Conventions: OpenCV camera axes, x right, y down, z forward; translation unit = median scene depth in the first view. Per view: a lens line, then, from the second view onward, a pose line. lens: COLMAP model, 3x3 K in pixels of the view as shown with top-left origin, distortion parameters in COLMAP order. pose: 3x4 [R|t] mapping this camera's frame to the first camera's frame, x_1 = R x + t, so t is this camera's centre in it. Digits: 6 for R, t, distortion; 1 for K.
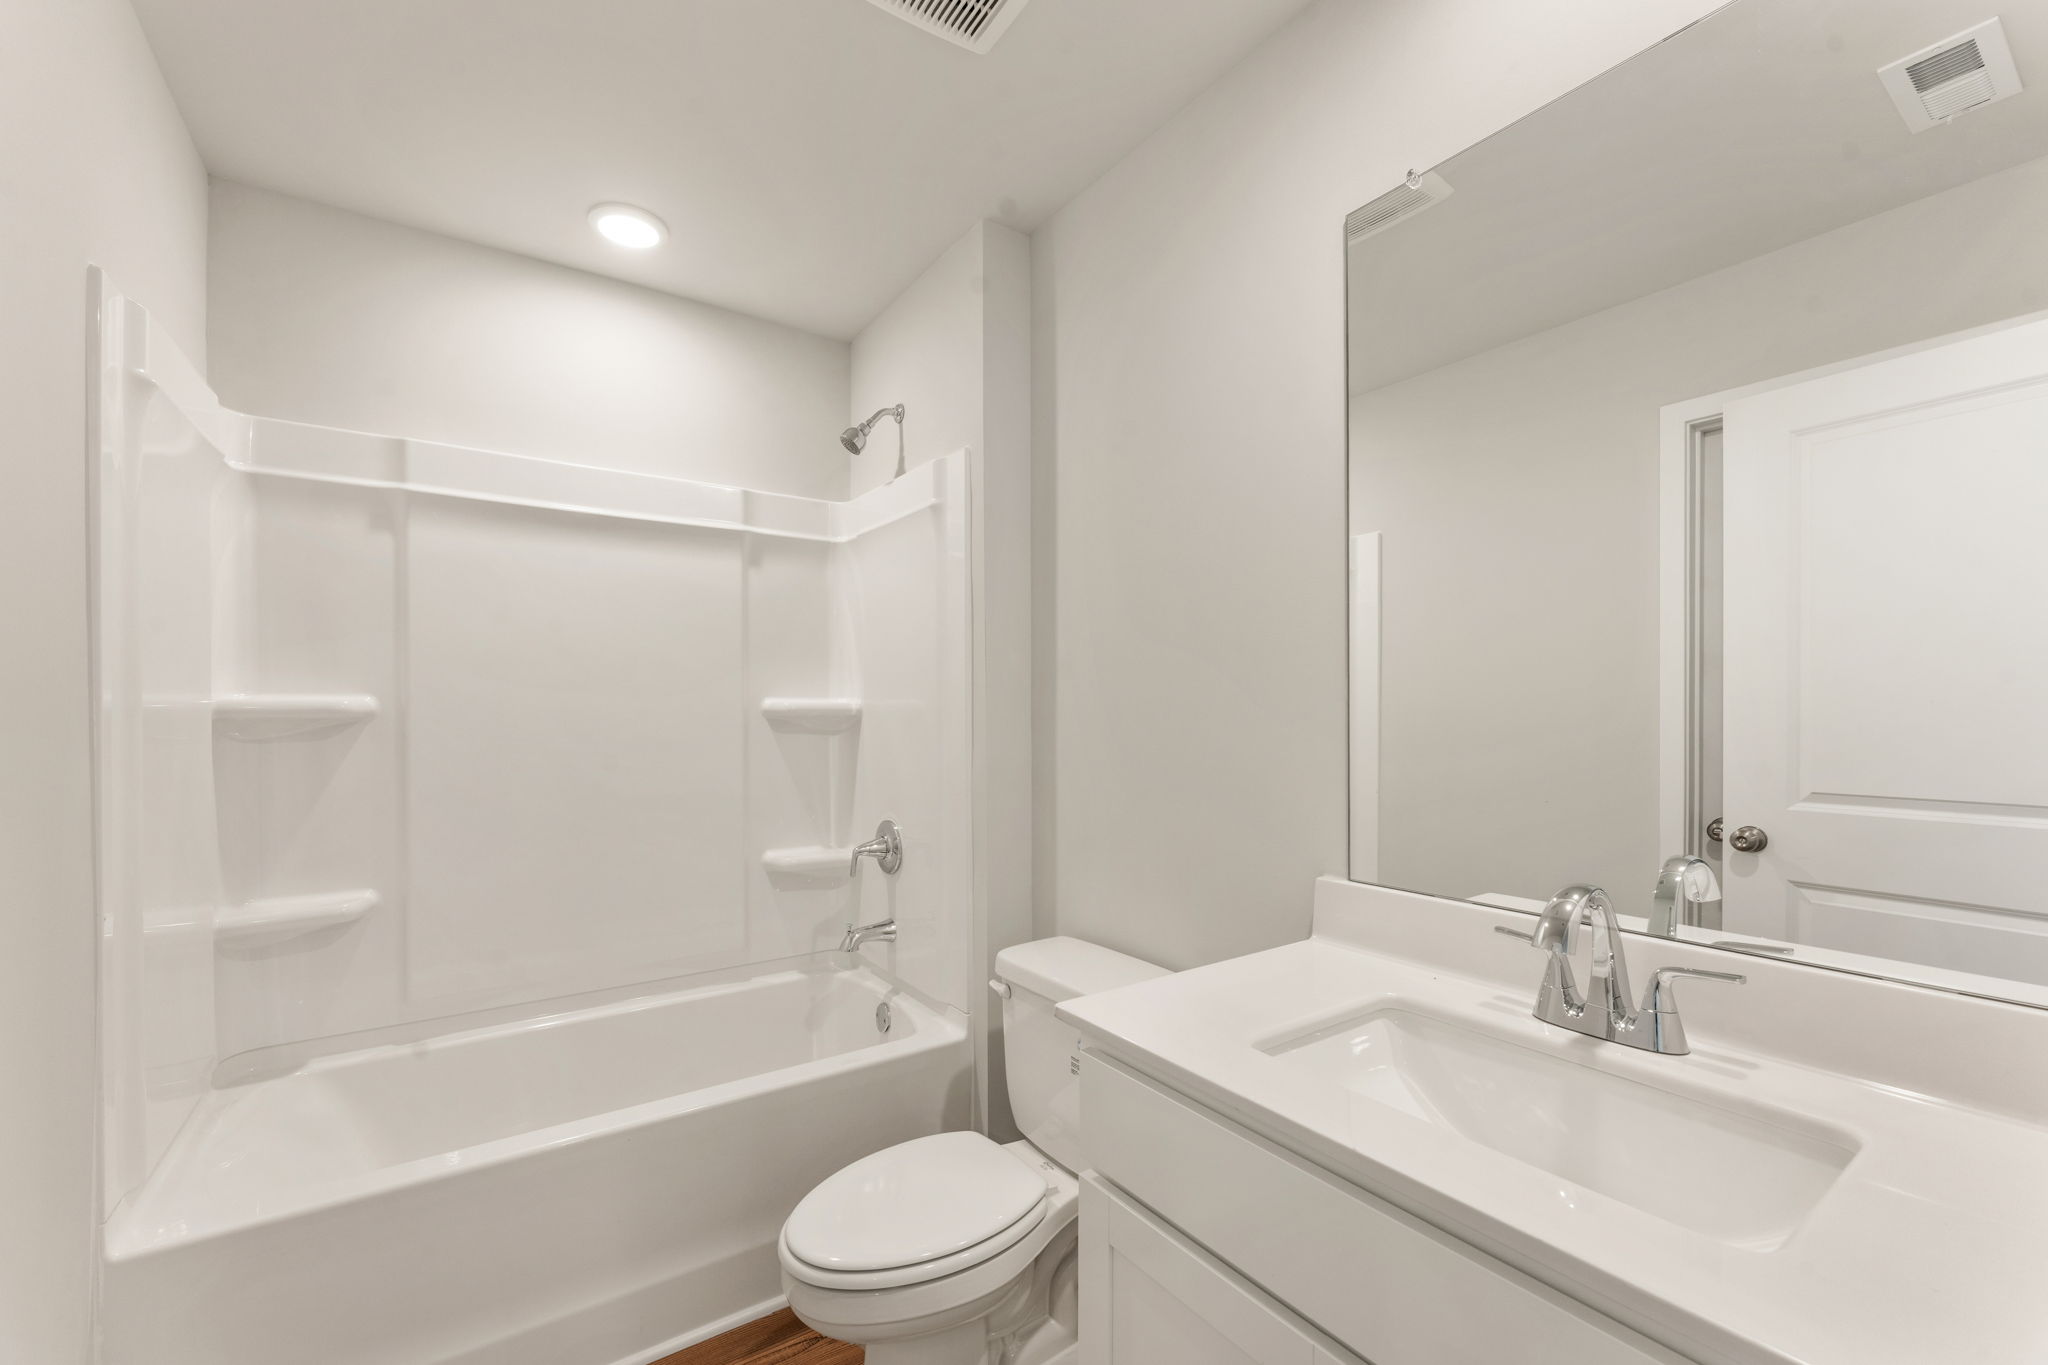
lens RADIAL K [[860.0, 0, 1022.8], [0, 860.0, 703.4], [0, 0, 1]] dist [-0.053345, 0.000027]
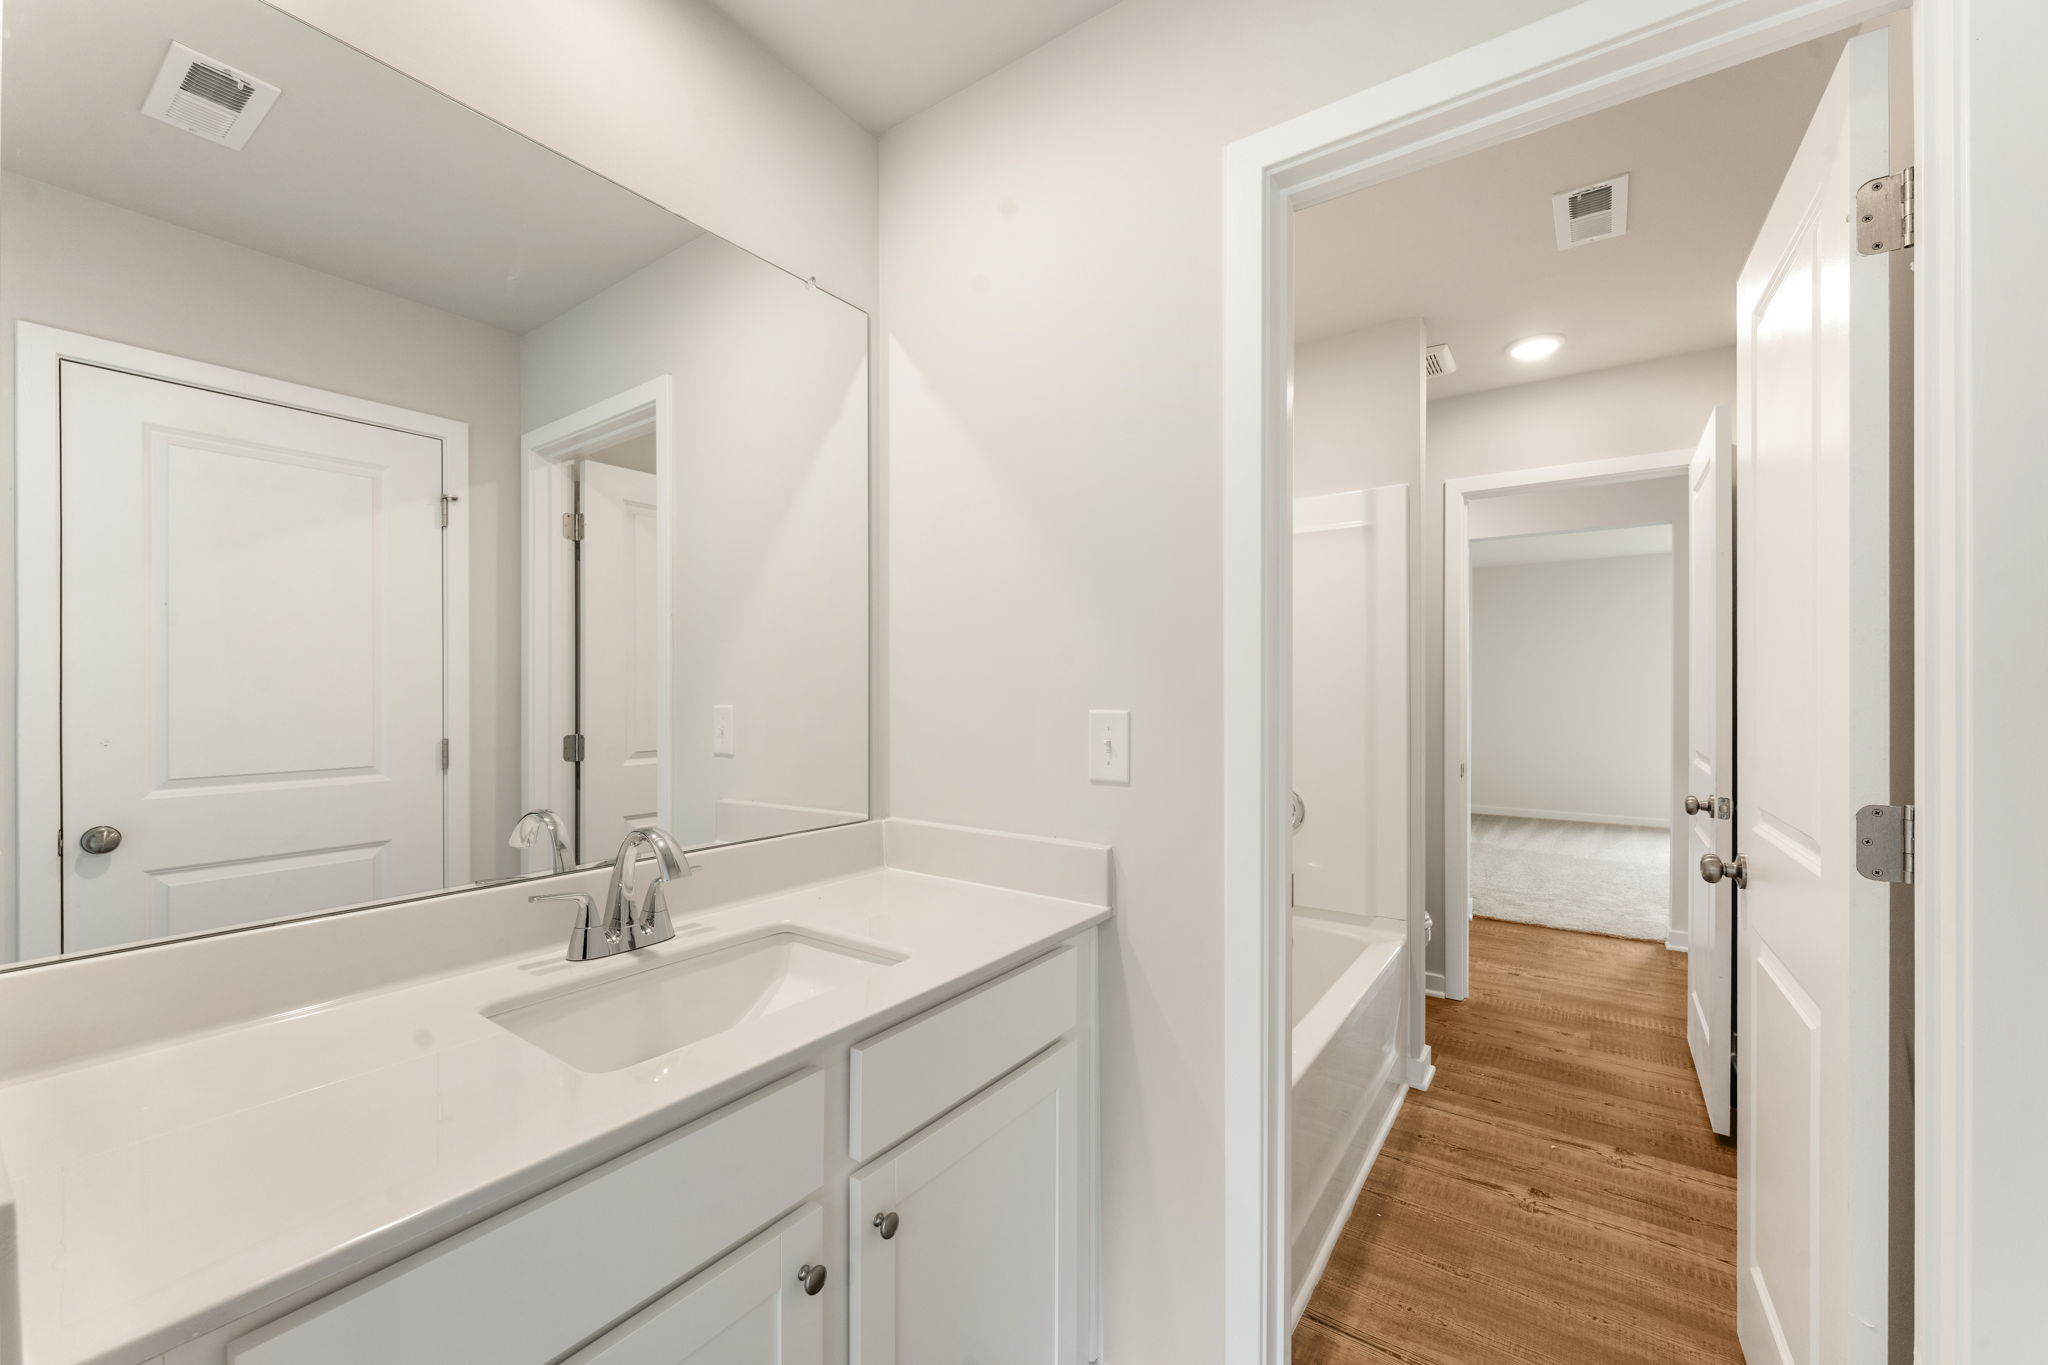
lens RADIAL K [[821.6, 0, 1019.0], [0, 821.6, 698.2], [0, 0, 1]] dist [-0.000026, -0.000160]
pose [[-0.349657, -0.011368, 0.936809, -0.711401], [-0.000967, 0.999930, 0.011773, 0.004188], [-0.936877, 0.003210, -0.349644, 0.921745]]
